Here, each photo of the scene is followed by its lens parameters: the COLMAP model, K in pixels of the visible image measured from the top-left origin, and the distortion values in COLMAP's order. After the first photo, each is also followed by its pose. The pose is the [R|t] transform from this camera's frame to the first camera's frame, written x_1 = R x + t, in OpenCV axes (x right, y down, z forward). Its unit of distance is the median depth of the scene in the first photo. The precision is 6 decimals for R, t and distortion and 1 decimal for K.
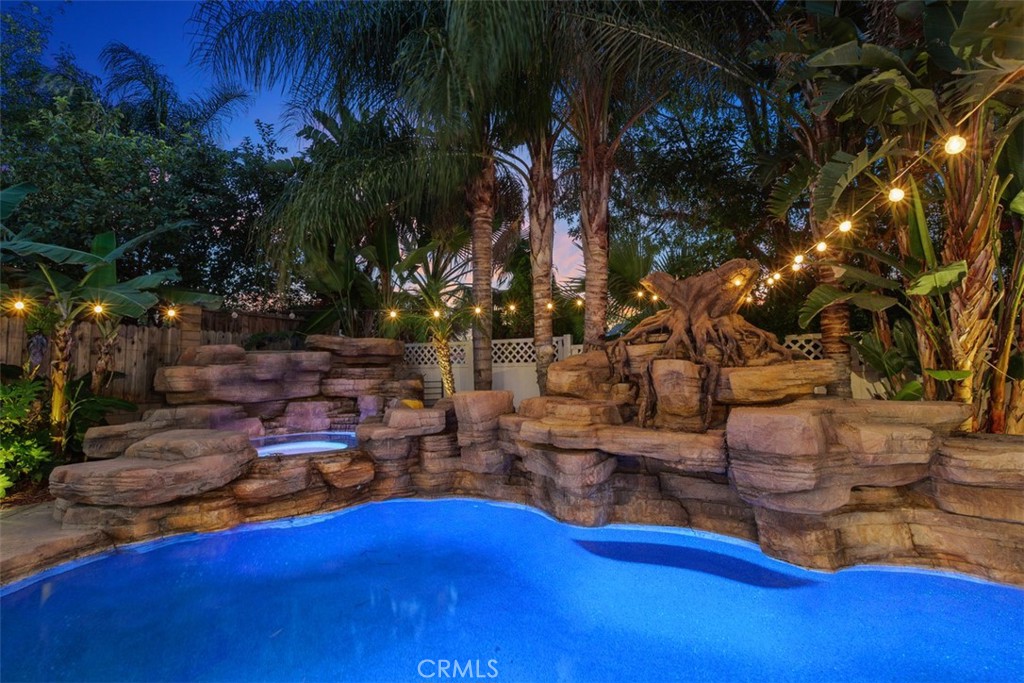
lens RADIAL K [[465.3, 0, 512.0], [0, 465.3, 341.5], [0, 0, 1]] dist [0.005165, -0.000170]
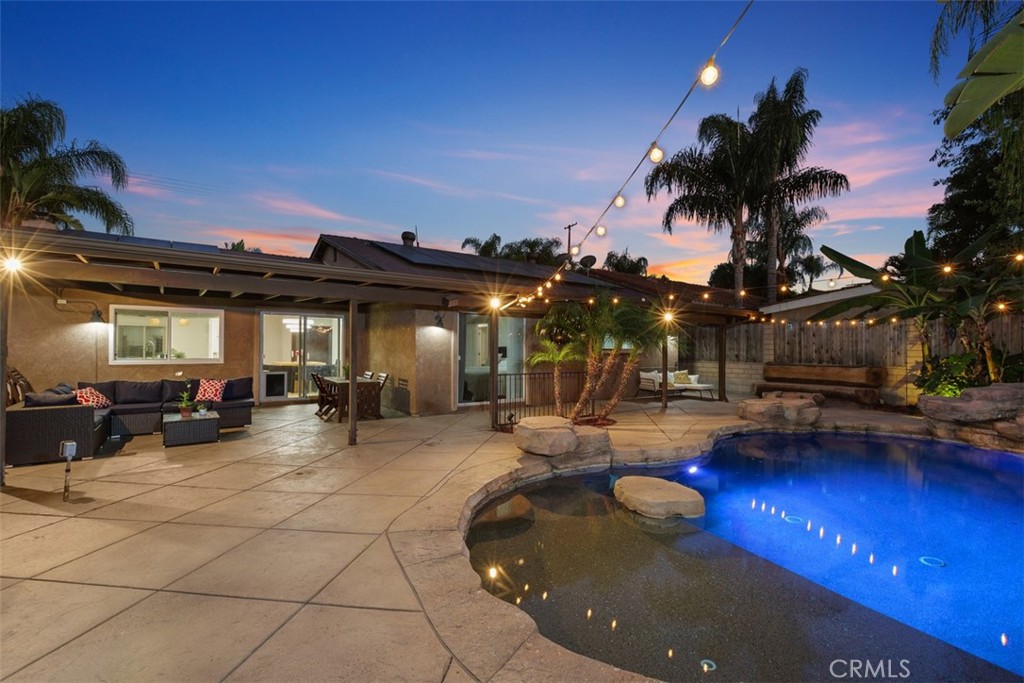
lens RADIAL K [[465.3, 0, 512.0], [0, 465.3, 341.5], [0, 0, 1]] dist [0.005165, -0.000170]
pose [[-0.424212, -0.011671, -0.905488, 1.194708], [0.057893, 0.997522, -0.039980, 0.014278], [0.903710, -0.069382, -0.422485, 0.204898]]
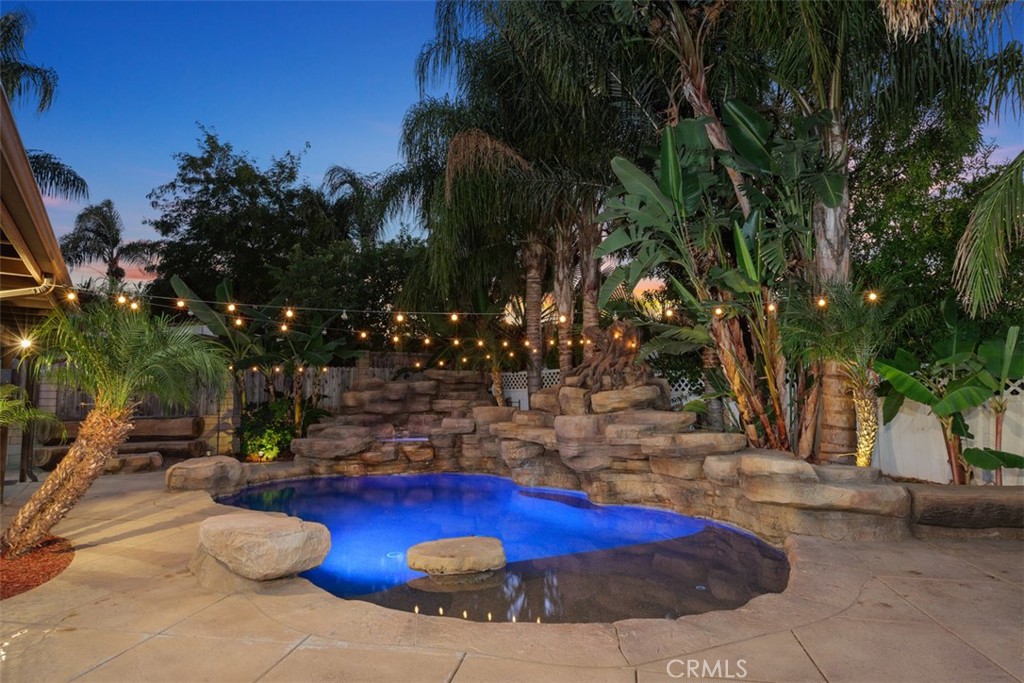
lens RADIAL K [[582.7, 0, 512.0], [0, 582.7, 341.5], [0, 0, 1]] dist [-0.002927, -0.000295]
pose [[0.897387, -0.042484, -0.439195, 0.861712], [0.031215, 0.998973, -0.032851, -0.047067], [0.440140, 0.015770, 0.897791, -0.742688]]
